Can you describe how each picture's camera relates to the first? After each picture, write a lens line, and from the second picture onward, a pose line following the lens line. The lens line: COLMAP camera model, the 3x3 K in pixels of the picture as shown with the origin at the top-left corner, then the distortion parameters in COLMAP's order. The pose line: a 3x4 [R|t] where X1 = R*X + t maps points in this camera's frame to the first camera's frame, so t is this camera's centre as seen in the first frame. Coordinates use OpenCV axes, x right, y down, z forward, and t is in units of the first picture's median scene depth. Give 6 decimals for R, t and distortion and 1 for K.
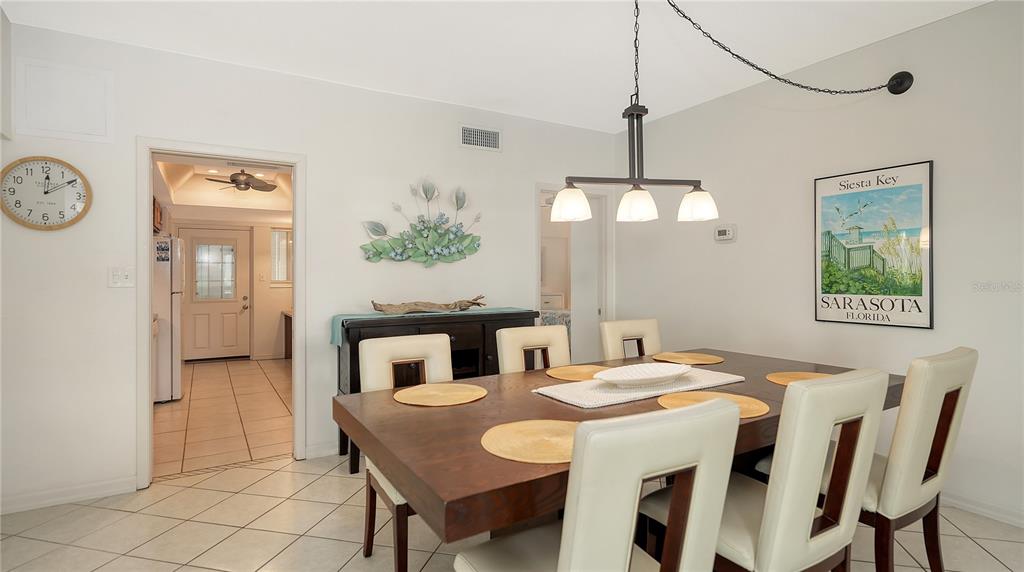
lens RADIAL K [[519.1, 0, 503.9], [0, 519.1, 280.6], [0, 0, 1]] dist [0.014713, -0.001020]
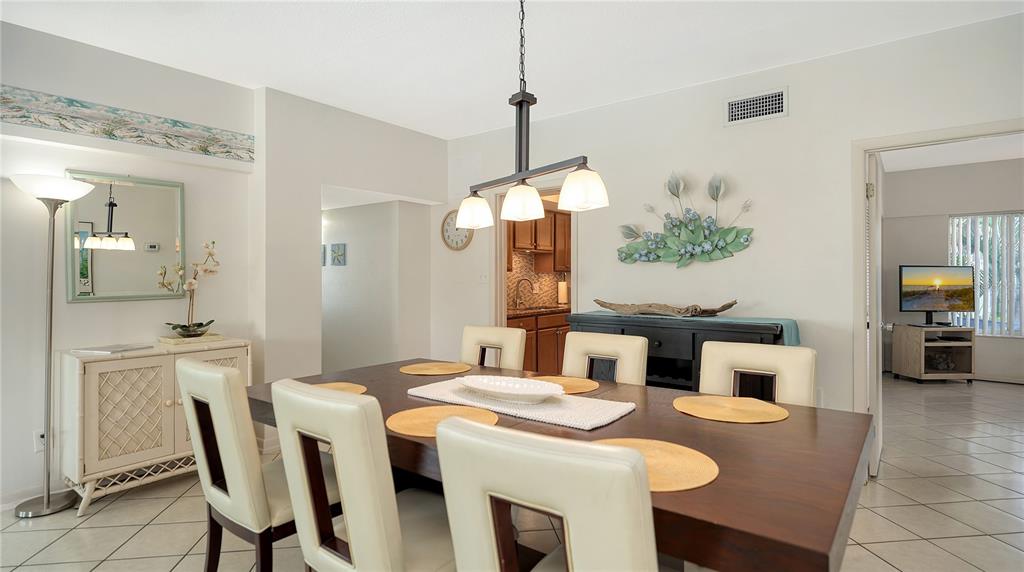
lens RADIAL K [[519.1, 0, 503.6], [0, 519.1, 280.4], [0, 0, 1]] dist [0.014713, -0.001020]
pose [[0.370271, 0.013025, -0.928833, 0.628996], [-0.007564, 0.999911, 0.011007, -0.010808], [0.928893, 0.002950, 0.370336, 0.367105]]
